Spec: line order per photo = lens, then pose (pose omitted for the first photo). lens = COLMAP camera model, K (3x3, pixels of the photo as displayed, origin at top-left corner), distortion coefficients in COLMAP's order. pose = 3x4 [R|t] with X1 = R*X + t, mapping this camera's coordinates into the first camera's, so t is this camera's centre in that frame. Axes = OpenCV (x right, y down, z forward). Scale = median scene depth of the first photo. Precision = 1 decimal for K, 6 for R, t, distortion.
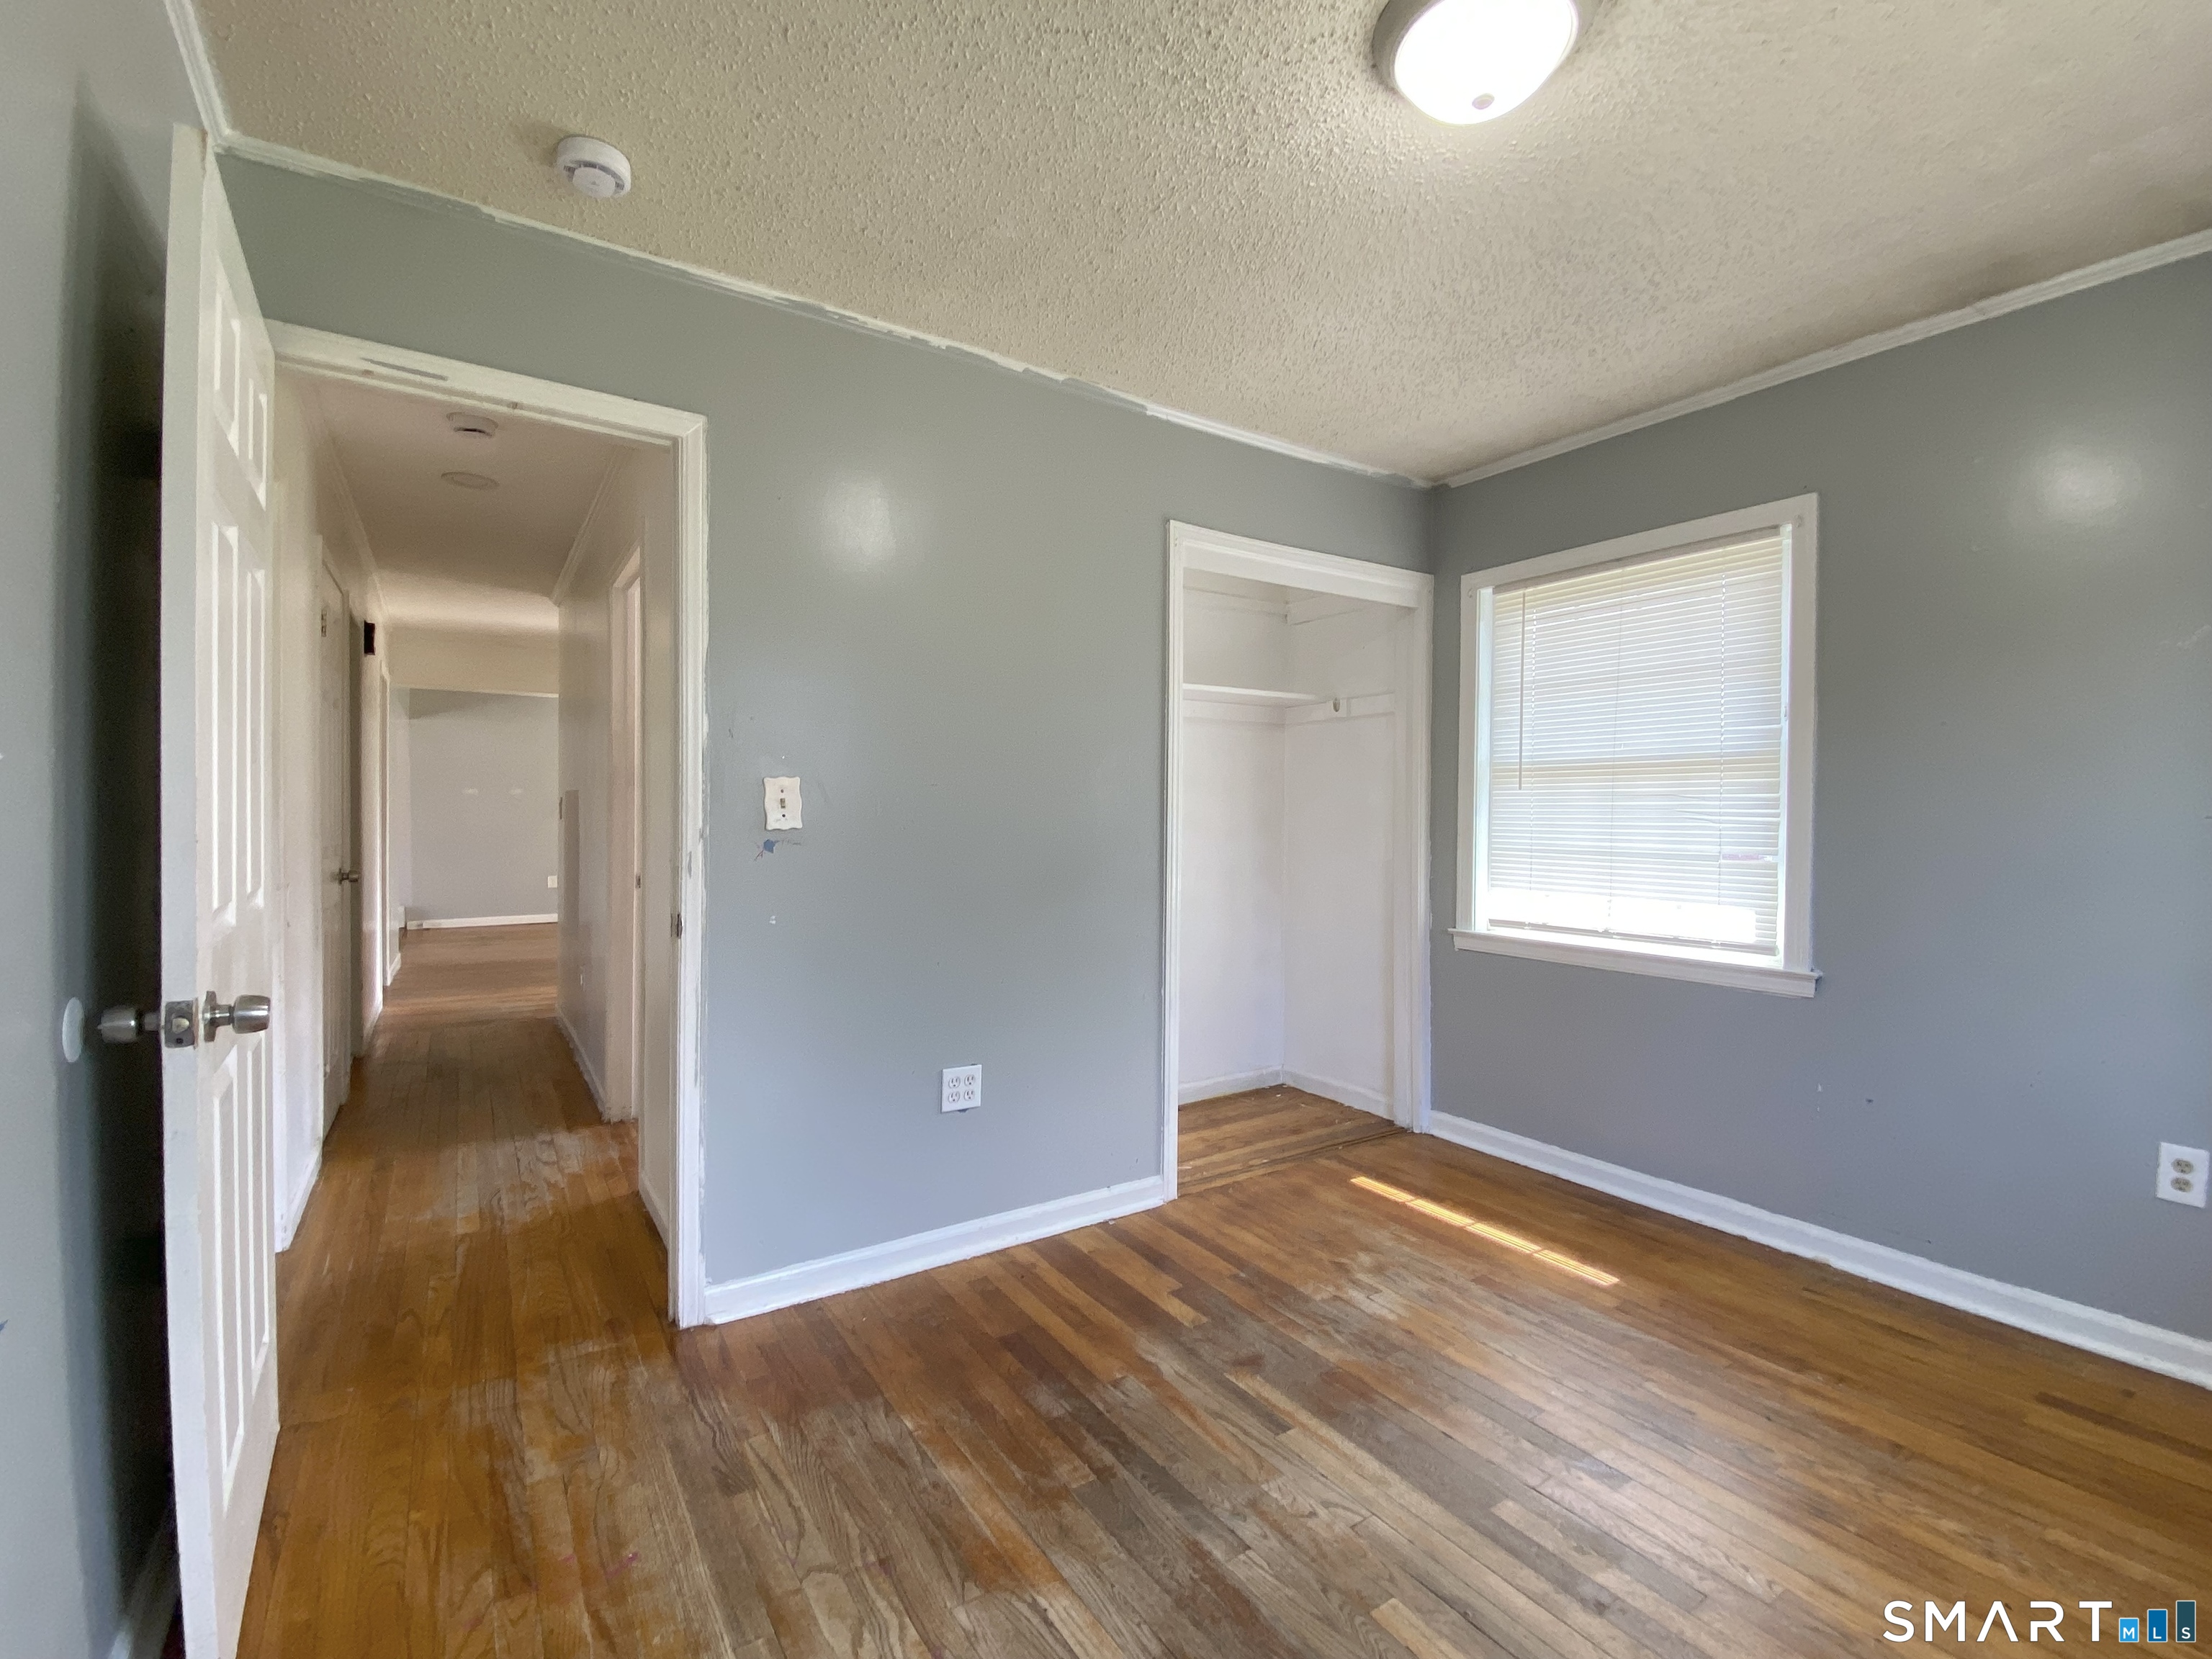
lens RADIAL K [[979.3, 0, 1102.5], [0, 979.3, 826.5], [0, 0, 1]] dist [-0.012748, -0.005378]
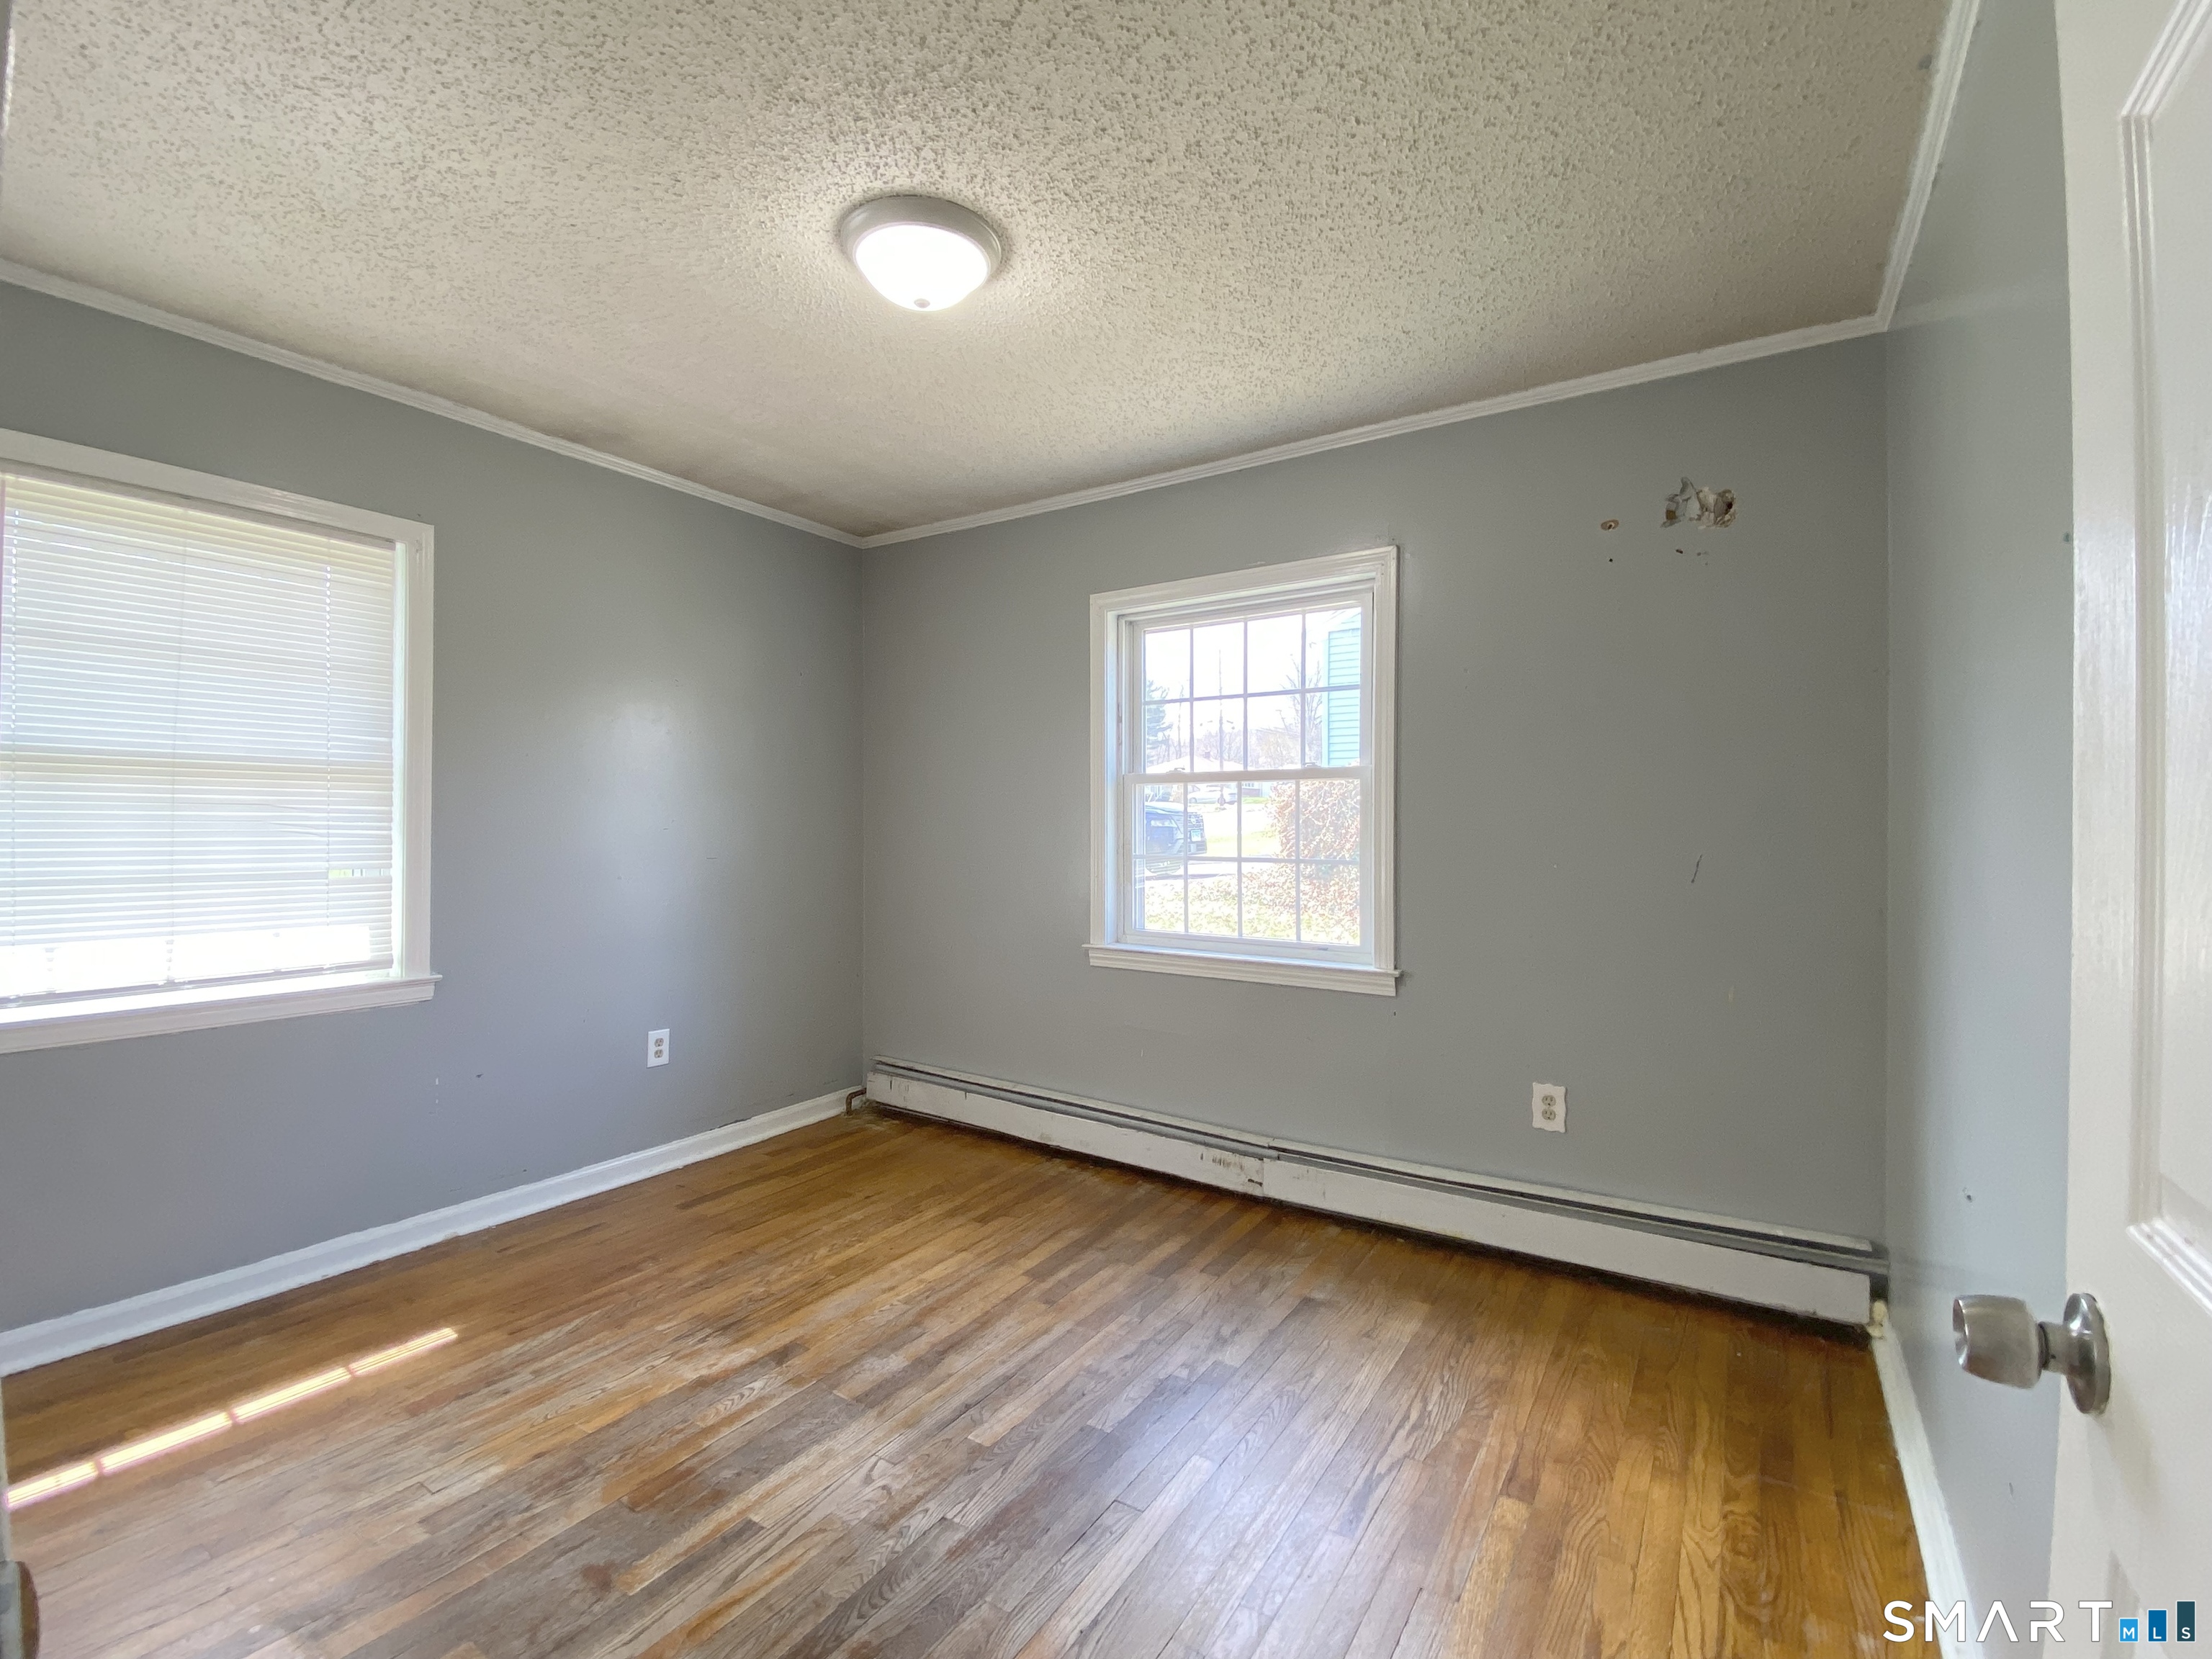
lens RADIAL K [[979.3, 0, 1100.0], [0, 979.3, 822.6], [0, 0, 1]] dist [-0.012748, -0.005378]
pose [[-0.405274, -0.007244, 0.914166, -0.589878], [0.002141, 0.999958, 0.008873, -0.027780], [-0.914193, 0.005553, -0.405242, 0.830150]]
